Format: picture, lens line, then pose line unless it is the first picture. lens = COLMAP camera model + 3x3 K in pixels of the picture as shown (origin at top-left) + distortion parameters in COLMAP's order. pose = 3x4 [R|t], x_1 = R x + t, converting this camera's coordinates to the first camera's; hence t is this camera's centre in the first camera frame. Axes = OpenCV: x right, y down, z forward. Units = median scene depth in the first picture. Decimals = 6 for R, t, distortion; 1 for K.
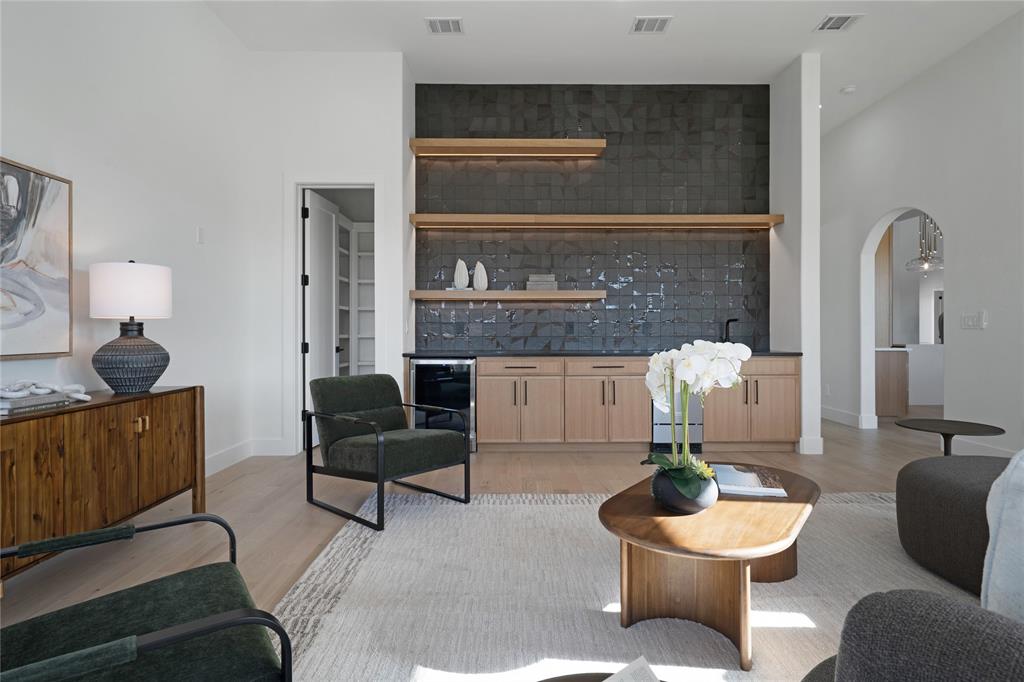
lens RADIAL K [[532.6, 0, 512.9], [0, 532.6, 335.1], [0, 0, 1]] dist [0.001659, 0.000612]
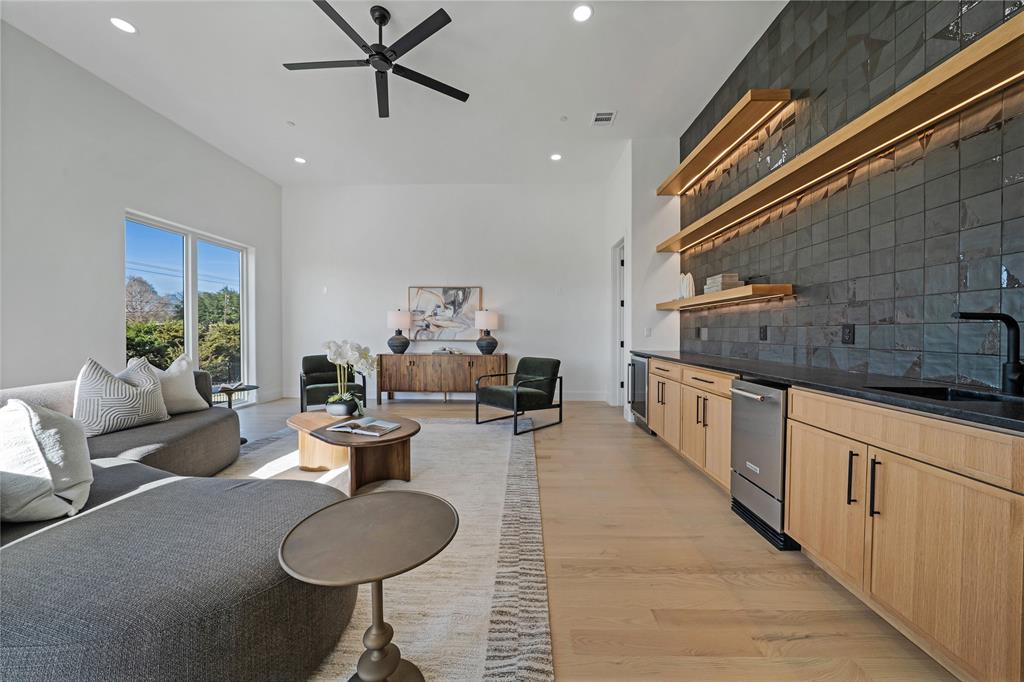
lens RADIAL K [[358.4, 0, 513.8], [0, 358.4, 330.8], [0, 0, 1]] dist [-0.028687, 0.006314]
pose [[-0.031538, -0.003630, -0.999496, 1.224330], [-0.012881, 0.999912, -0.003225, -0.018309], [0.999420, 0.012773, -0.031582, 1.188928]]
